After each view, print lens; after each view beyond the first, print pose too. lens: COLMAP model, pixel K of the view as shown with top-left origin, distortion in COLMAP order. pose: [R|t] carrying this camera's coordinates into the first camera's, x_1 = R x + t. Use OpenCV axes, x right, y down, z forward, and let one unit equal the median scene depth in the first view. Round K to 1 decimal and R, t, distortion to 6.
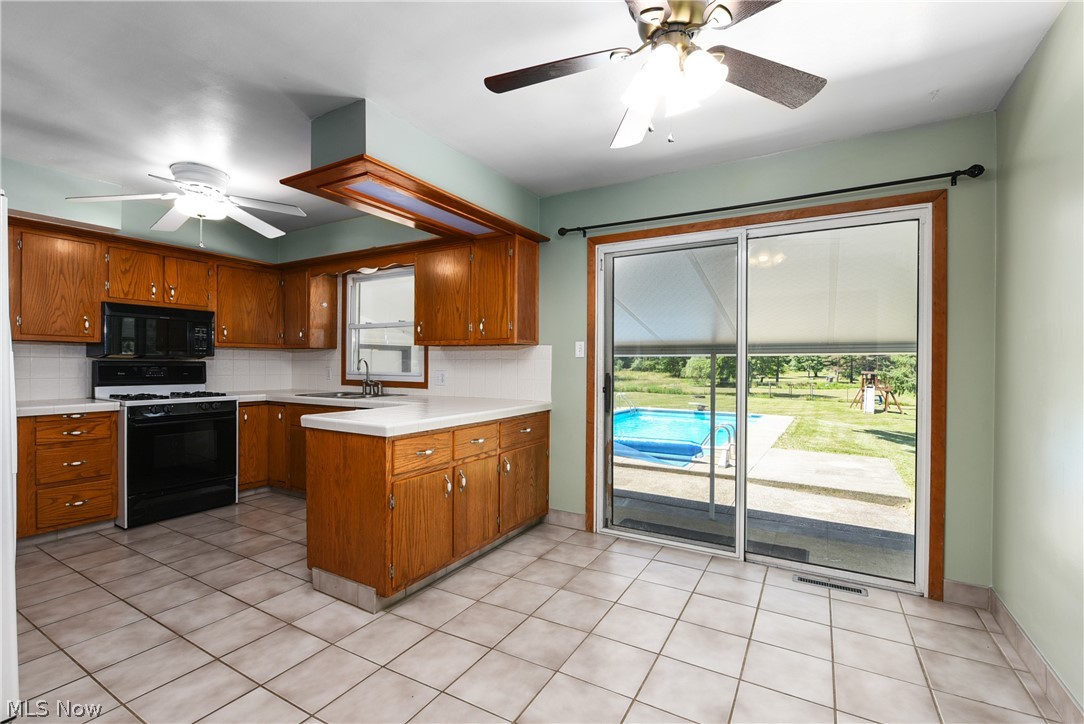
lens RADIAL K [[478.7, 0, 540.2], [0, 478.7, 362.5], [0, 0, 1]] dist [0.000838, 0.000022]
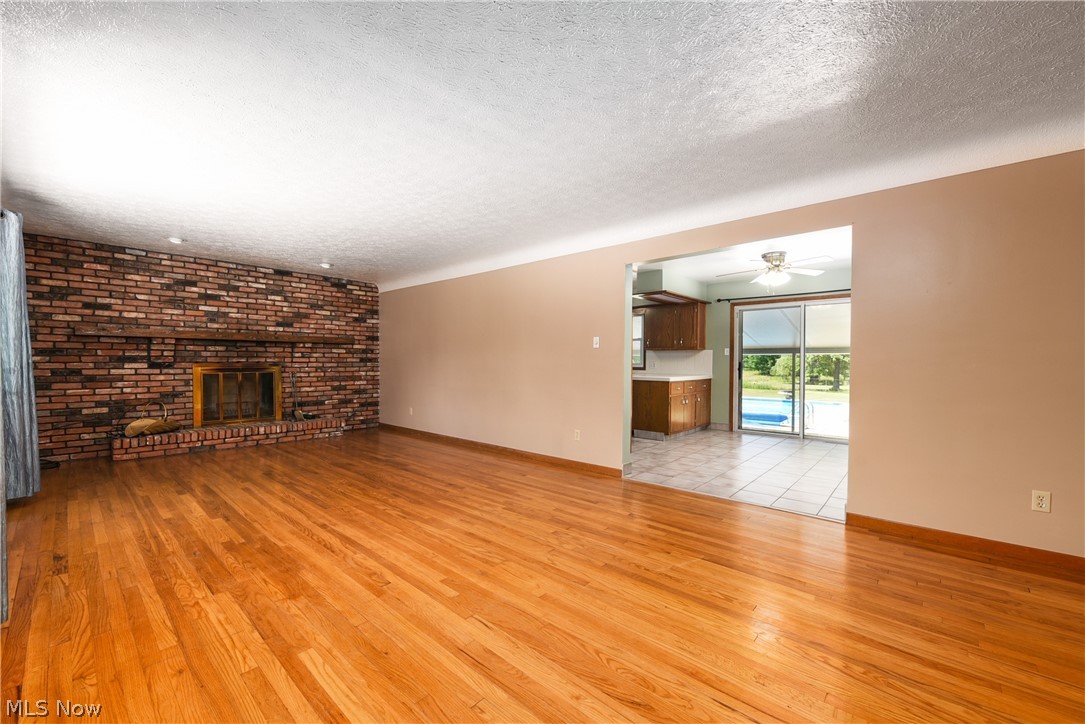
lens RADIAL K [[433.3, 0, 545.9], [0, 433.3, 364.5], [0, 0, 1]] dist [-0.001741, -0.000040]
pose [[0.981721, 0.002549, -0.190309, -0.351763], [-0.001141, 0.999971, 0.007509, 0.017365], [0.190322, -0.007154, 0.981696, -1.134939]]
